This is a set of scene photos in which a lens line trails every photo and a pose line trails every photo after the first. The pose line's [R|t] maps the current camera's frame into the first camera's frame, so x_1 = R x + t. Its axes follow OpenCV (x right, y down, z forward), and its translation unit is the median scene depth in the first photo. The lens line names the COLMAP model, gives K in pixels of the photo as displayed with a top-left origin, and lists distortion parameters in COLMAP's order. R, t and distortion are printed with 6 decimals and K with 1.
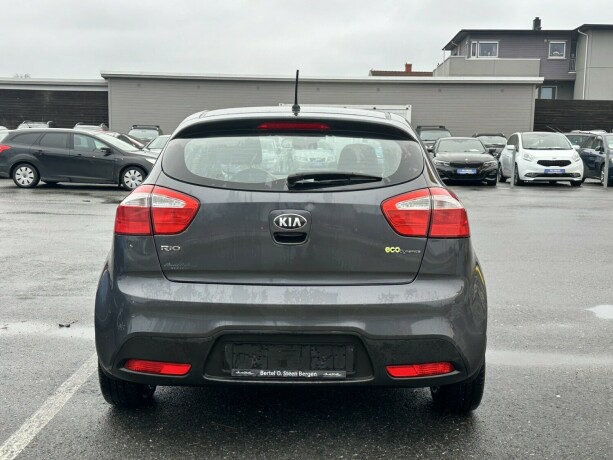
lens RADIAL K [[722.2, 0, 305.8], [0, 722.2, 230.7], [0, 0, 1]] dist [0.056843, 0.000000]
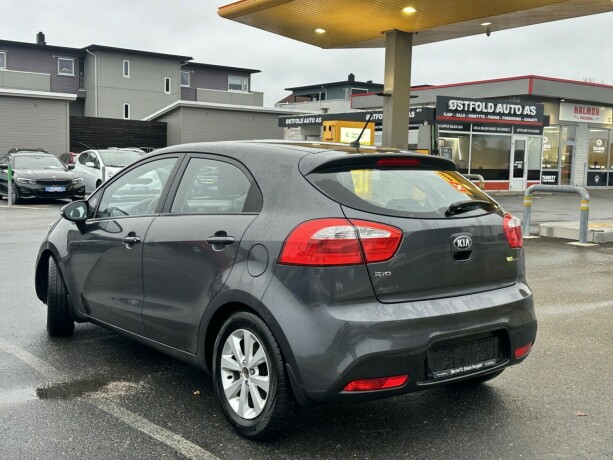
lens RADIAL K [[722.2, 0, 305.7], [0, 722.2, 232.8], [0, 0, 1]] dist [0.056843, 0.000000]
pose [[0.793642, -0.056425, 0.605763, -0.142301], [0.066988, 0.997740, 0.005173, -0.007879], [-0.604686, 0.036473, 0.795629, 0.028047]]
